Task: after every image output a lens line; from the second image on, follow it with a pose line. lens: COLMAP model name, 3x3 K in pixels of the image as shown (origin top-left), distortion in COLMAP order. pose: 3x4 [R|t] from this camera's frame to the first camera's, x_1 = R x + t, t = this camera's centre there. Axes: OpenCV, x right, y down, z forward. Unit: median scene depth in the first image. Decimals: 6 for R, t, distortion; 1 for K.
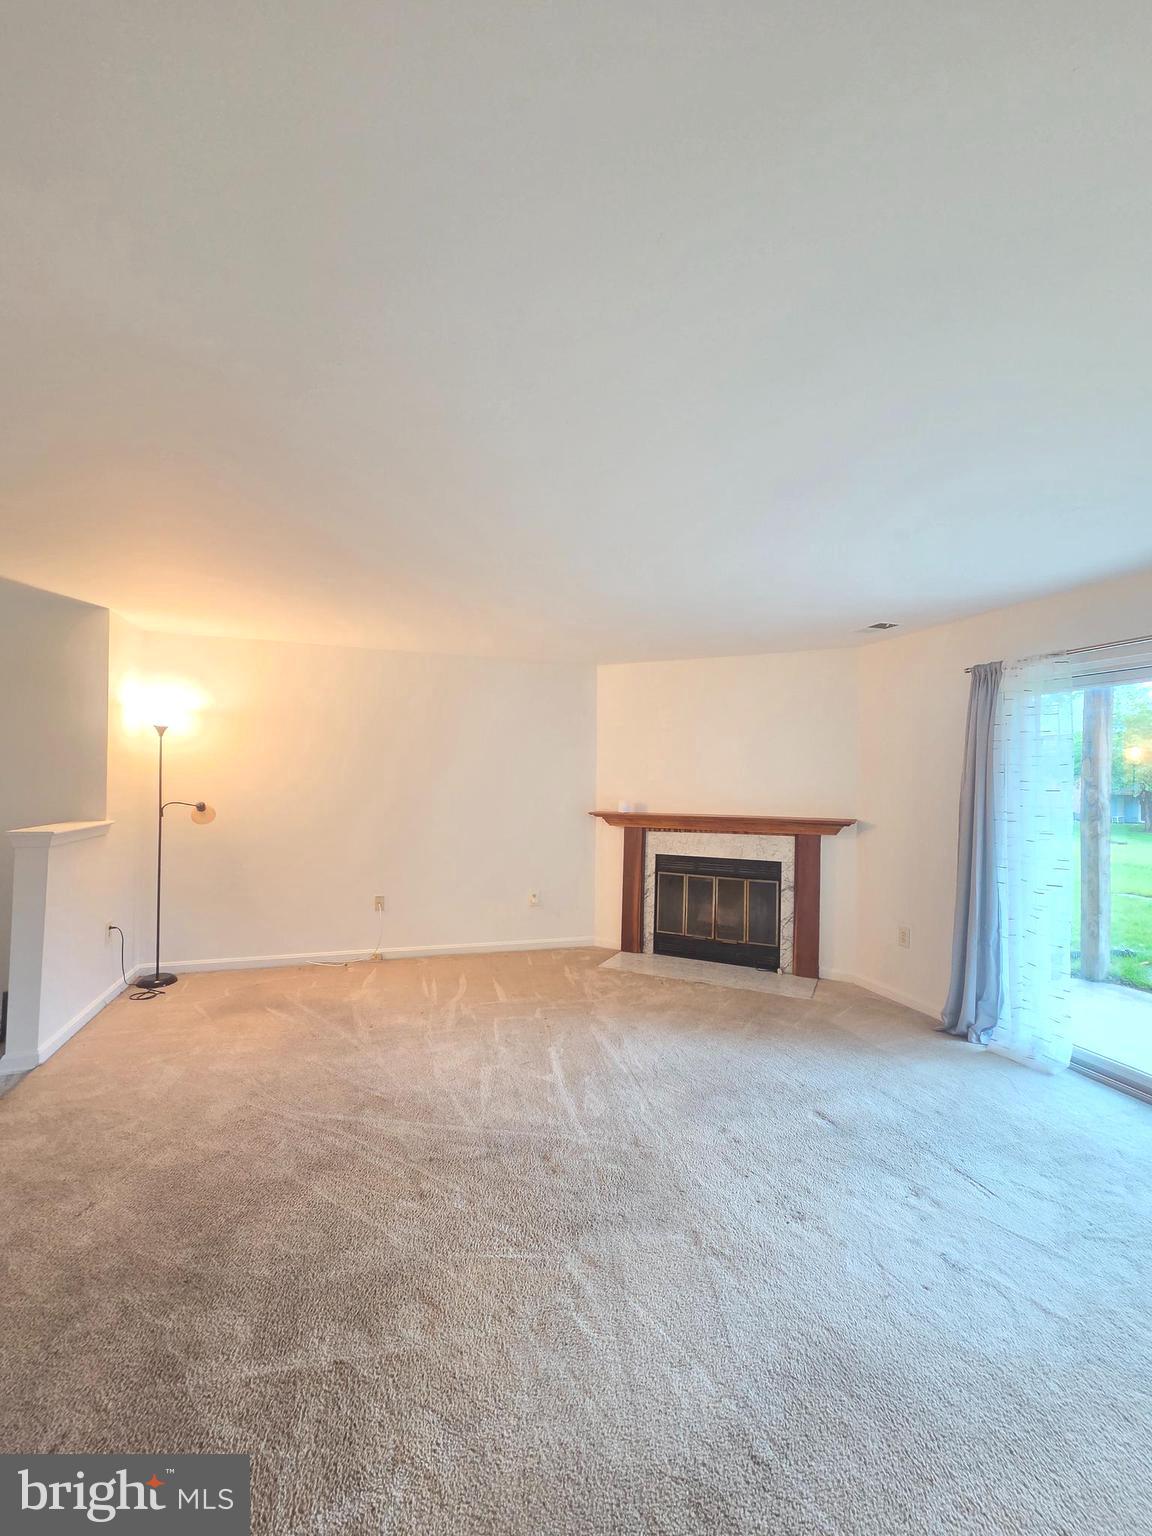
lens RADIAL K [[630.5, 0, 582.9], [0, 630.5, 761.3], [0, 0, 1]] dist [-0.005358, 0.006665]
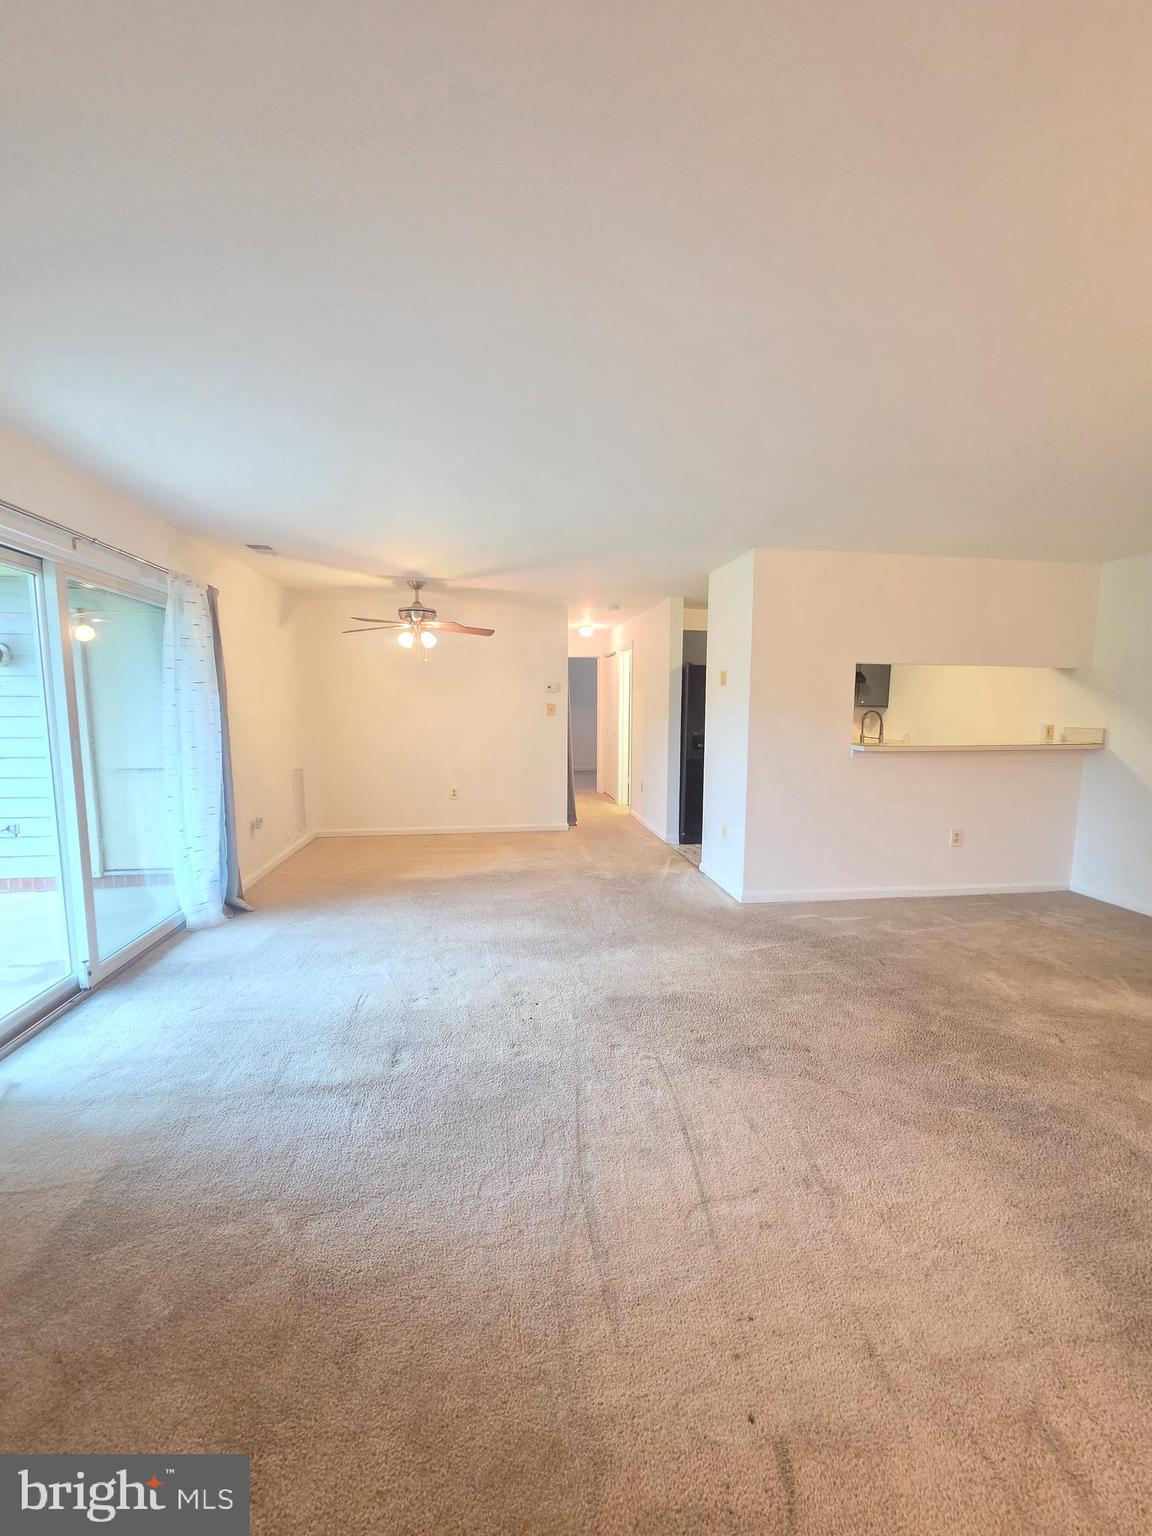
lens RADIAL K [[630.5, 0, 581.0], [0, 630.5, 778.6], [0, 0, 1]] dist [-0.005358, 0.006665]
pose [[-0.985110, -0.040933, 0.166983, -0.010197], [-0.025061, 0.995058, 0.096080, 0.039849], [-0.170091, 0.090464, -0.981267, 1.074637]]
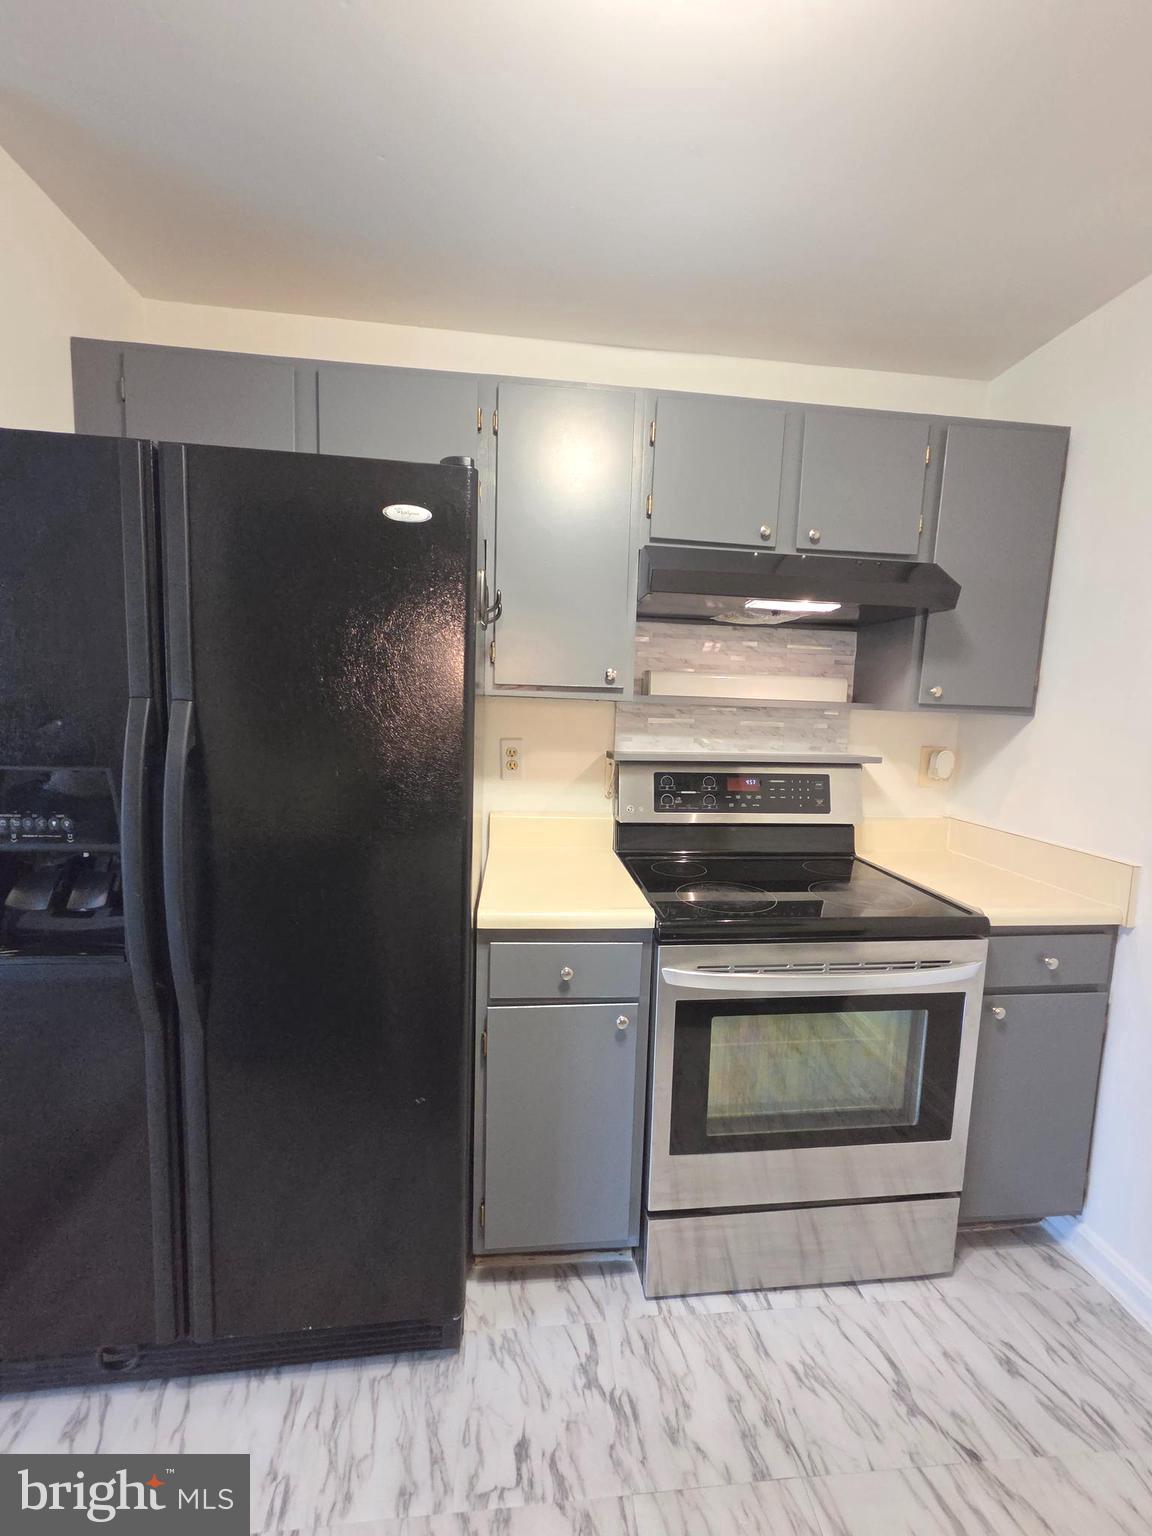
lens RADIAL K [[630.5, 0, 581.2], [0, 630.5, 775.3], [0, 0, 1]] dist [-0.005358, 0.006665]
pose [[-0.979500, -0.066310, 0.190216, -0.287164], [-0.050006, 0.994751, 0.089273, 0.012560], [-0.195137, 0.077931, -0.977675, -0.111697]]
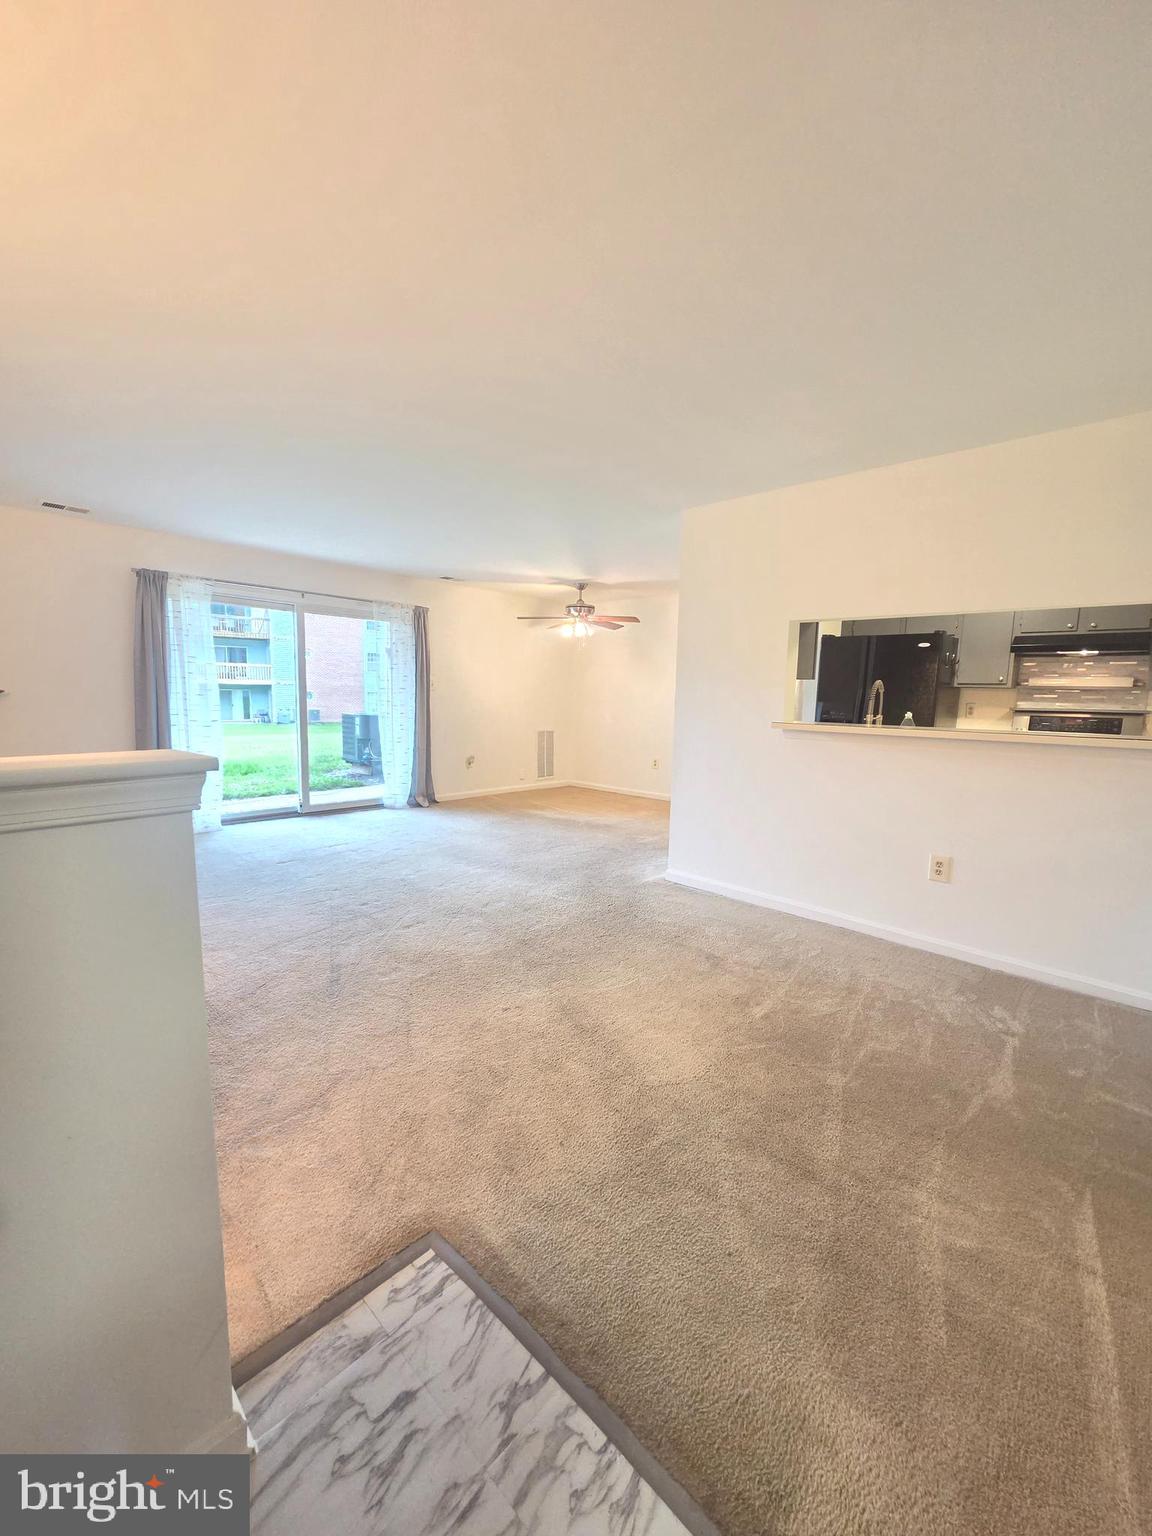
lens RADIAL K [[630.5, 0, 585.7], [0, 630.5, 774.9], [0, 0, 1]] dist [-0.005358, 0.006665]
pose [[-0.479553, -0.138321, 0.866543, -0.835225], [-0.054027, 0.990279, 0.128173, 0.048603], [-0.875848, 0.014649, -0.482364, 0.654991]]
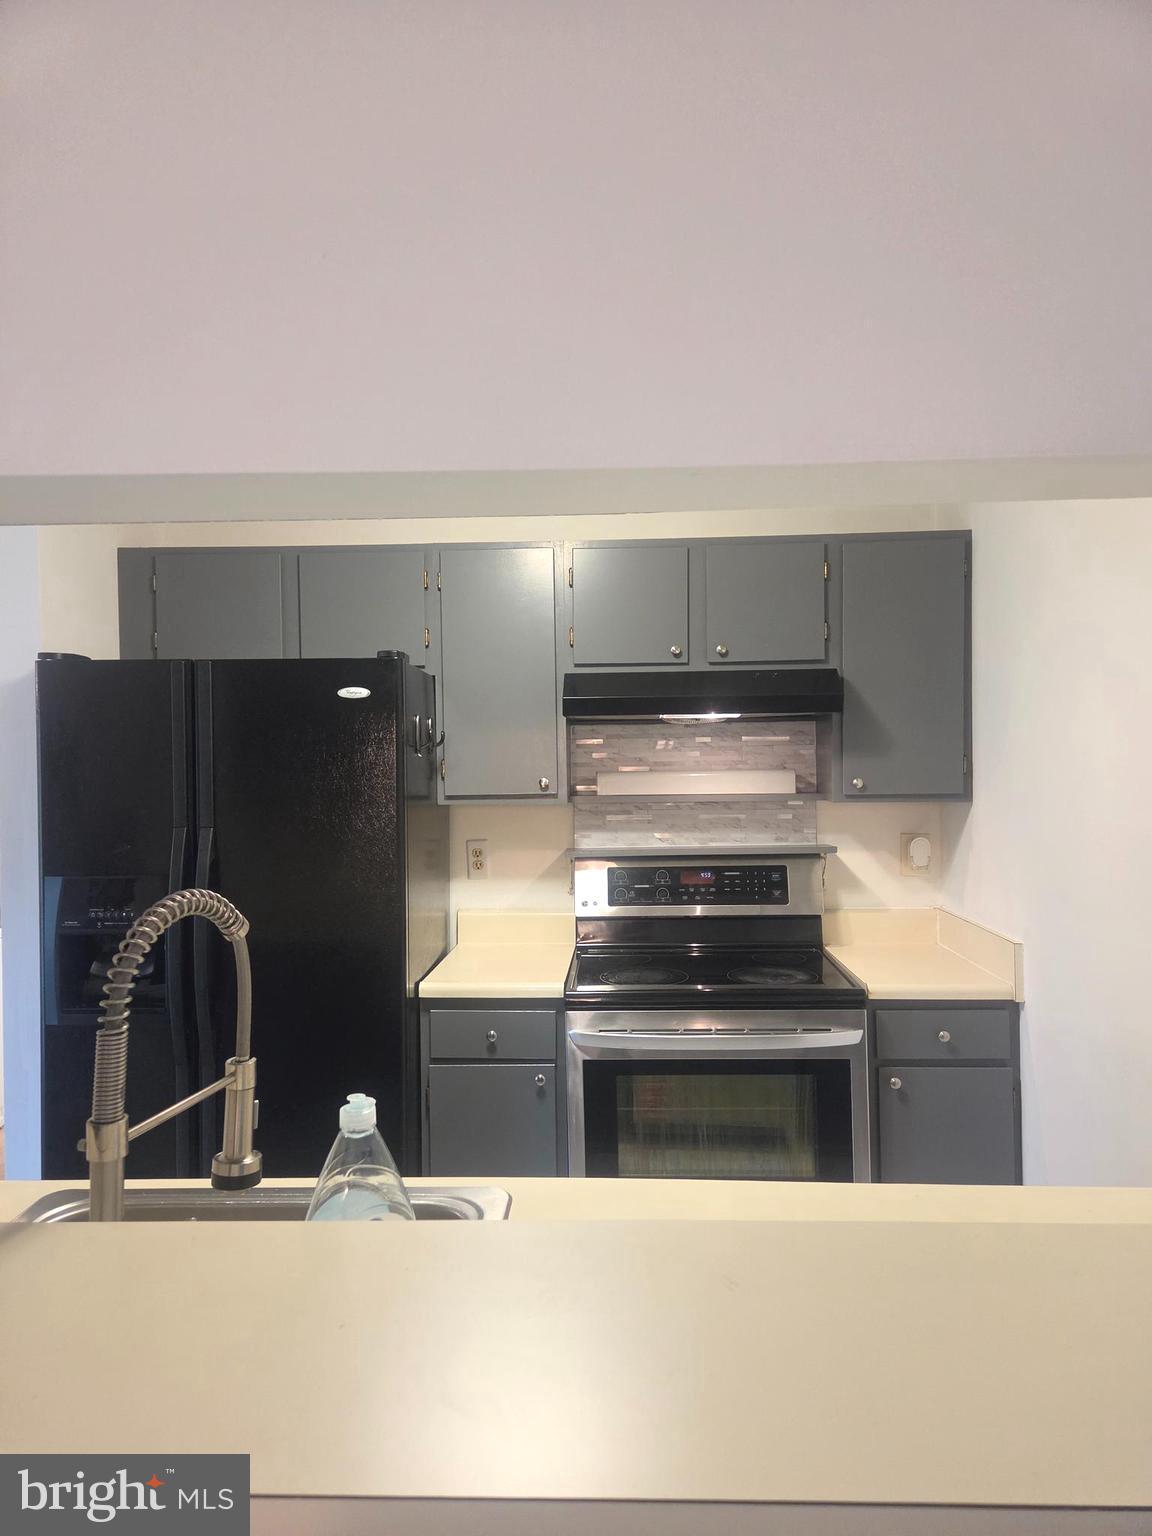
lens RADIAL K [[1035.8, 0, 578.2], [0, 1035.8, 782.7], [0, 0, 1]] dist [0.057907, -0.042221]
pose [[-0.937941, -0.008280, 0.346695, -0.481691], [-0.008865, 0.999961, -0.000100, -0.013080], [-0.346681, -0.003168, -0.937978, 0.148117]]
